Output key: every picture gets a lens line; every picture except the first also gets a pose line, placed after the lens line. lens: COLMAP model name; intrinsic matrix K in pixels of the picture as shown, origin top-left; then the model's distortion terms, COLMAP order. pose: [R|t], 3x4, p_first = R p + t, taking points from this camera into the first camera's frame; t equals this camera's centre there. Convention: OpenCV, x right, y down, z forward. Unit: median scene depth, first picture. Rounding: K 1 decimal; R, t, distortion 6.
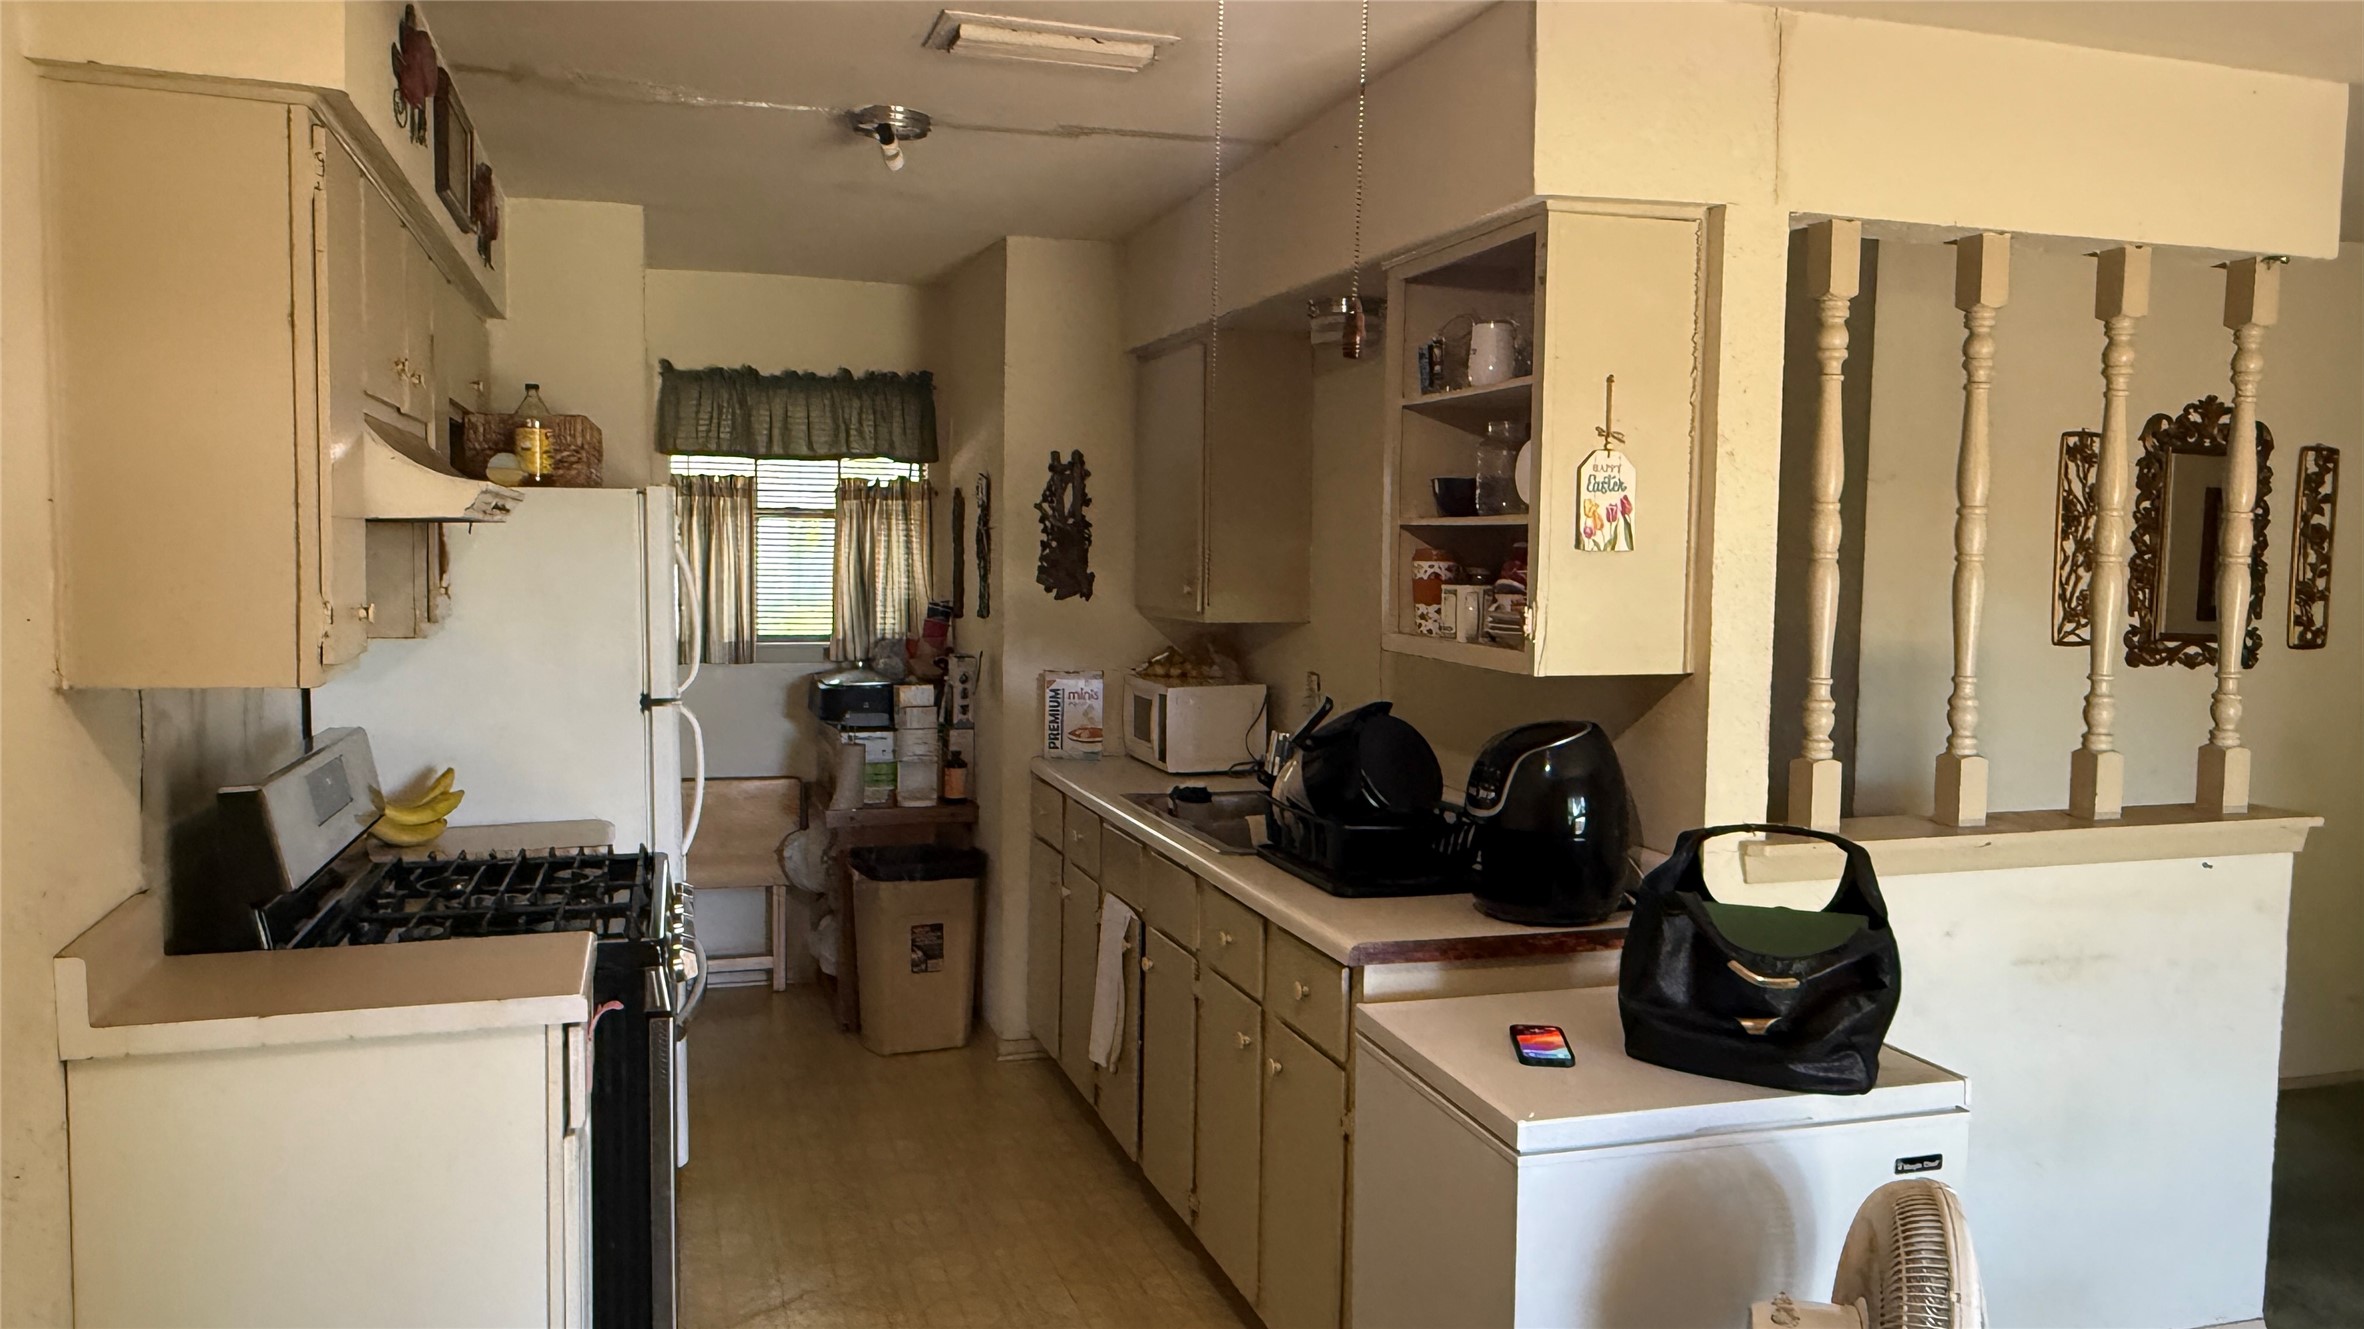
lens RADIAL K [[1600.4, 0, 1129.4], [0, 1600.4, 662.3], [0, 0, 1]] dist [0.000521, 0.002250]
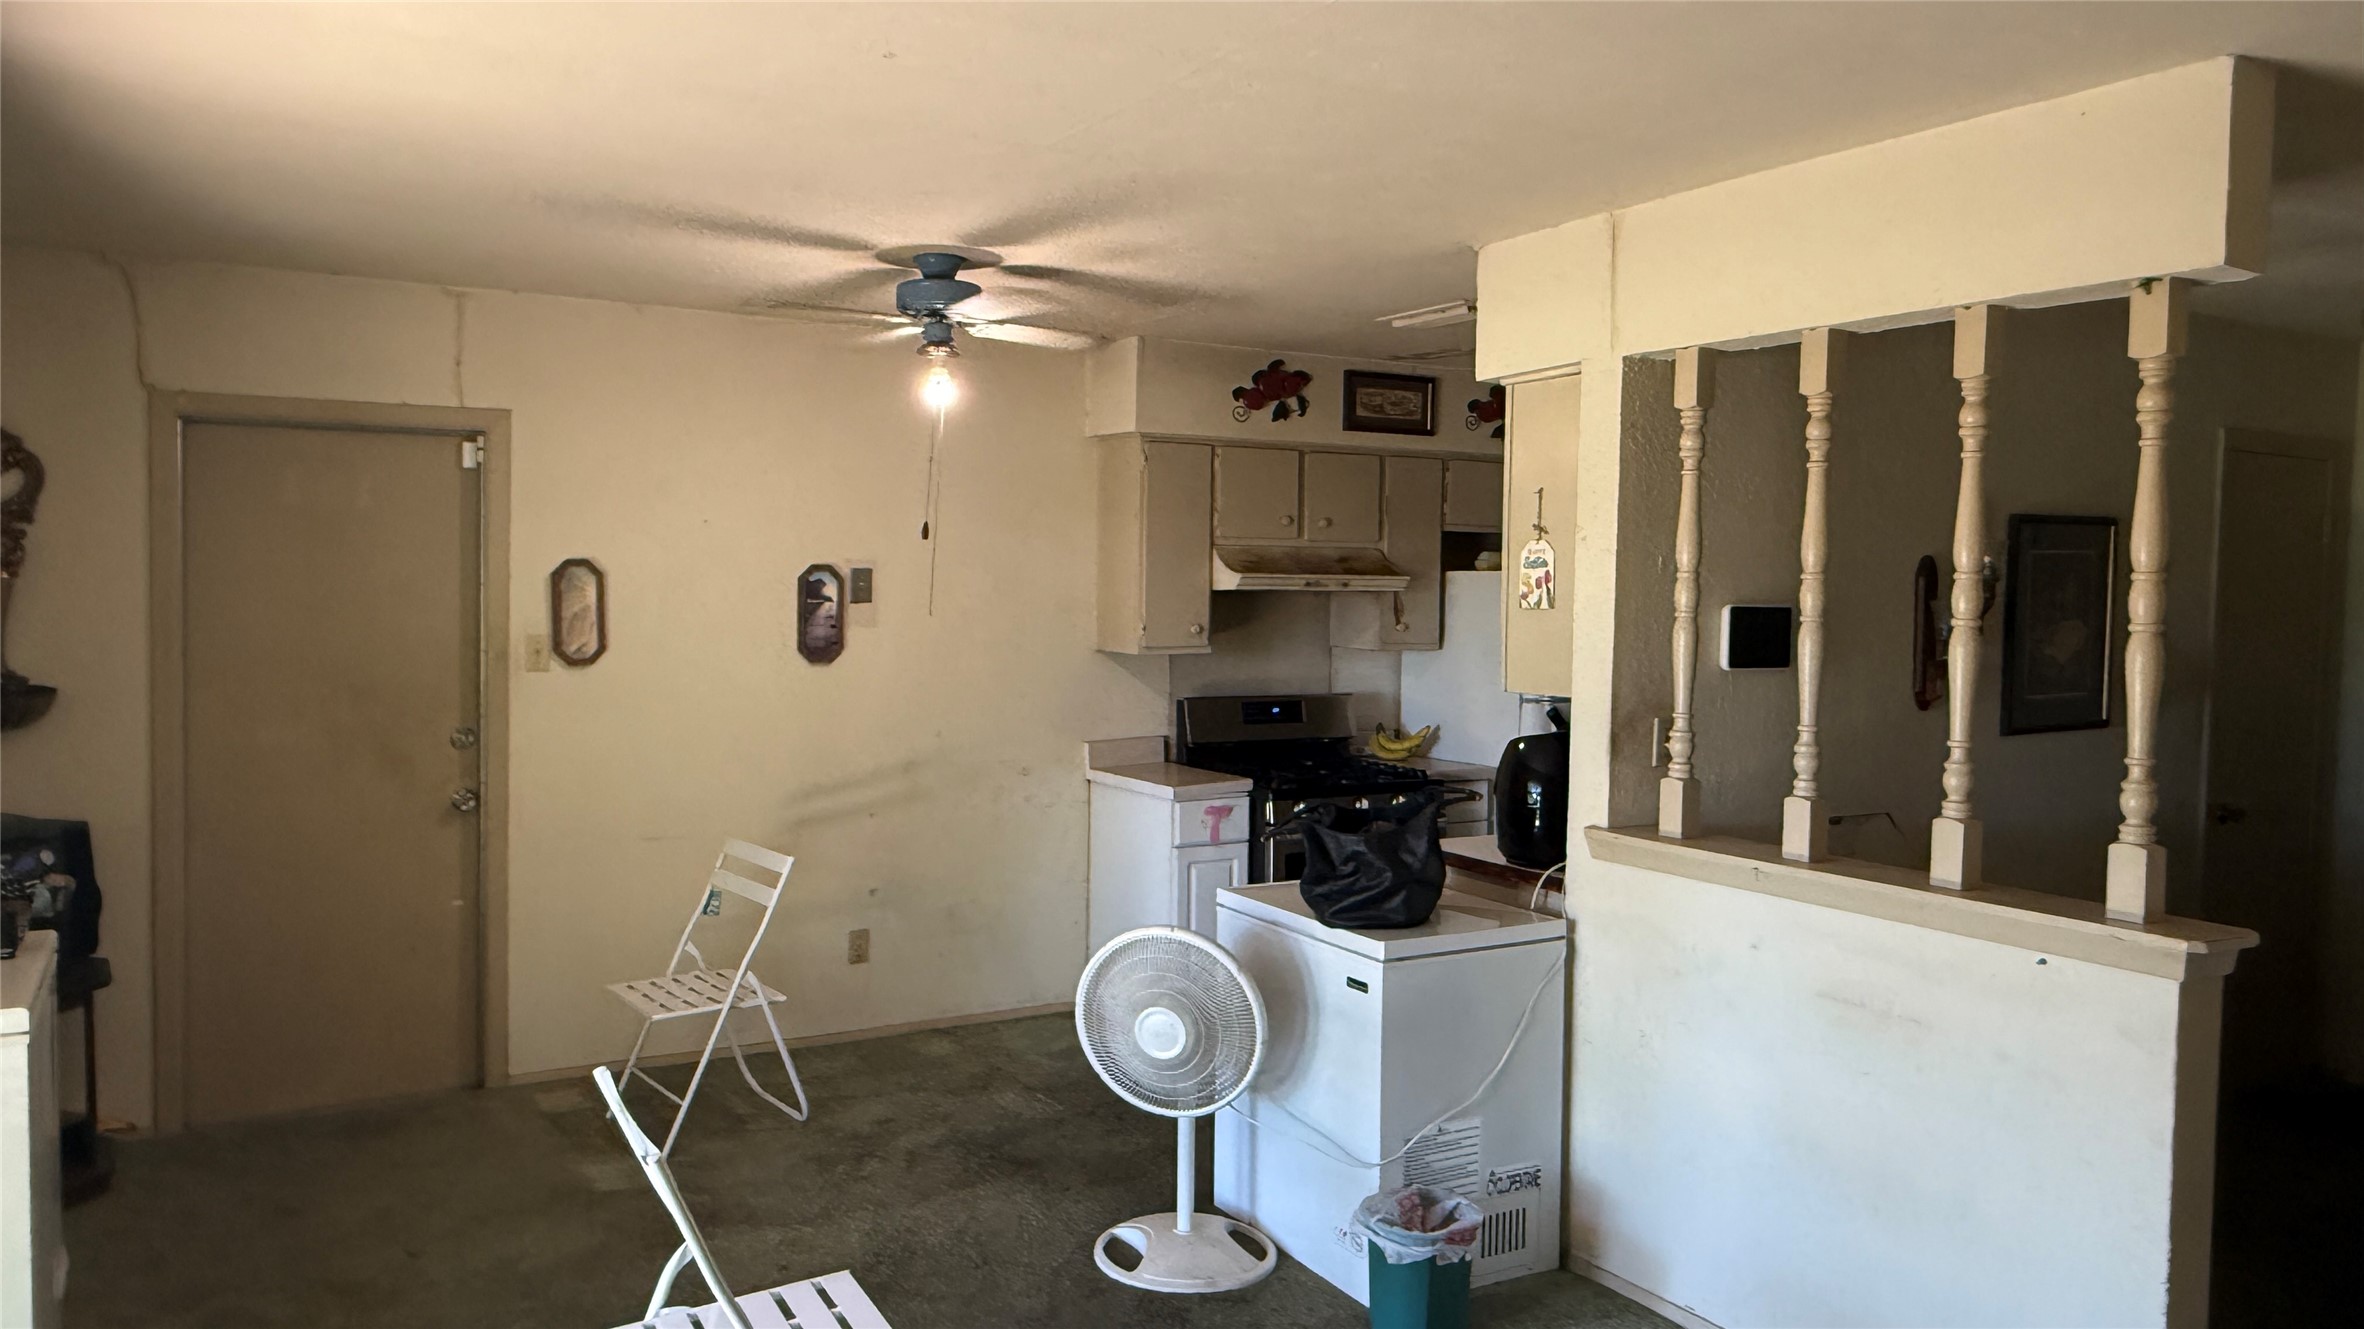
lens RADIAL K [[1600.4, 0, 1129.4], [0, 1600.4, 662.3], [0, 0, 1]] dist [0.000521, 0.002250]
pose [[0.223024, 0.038638, -0.974047, 1.630664], [-0.083959, 0.996263, 0.020295, -0.019389], [0.971191, 0.077254, 0.225435, 0.317533]]
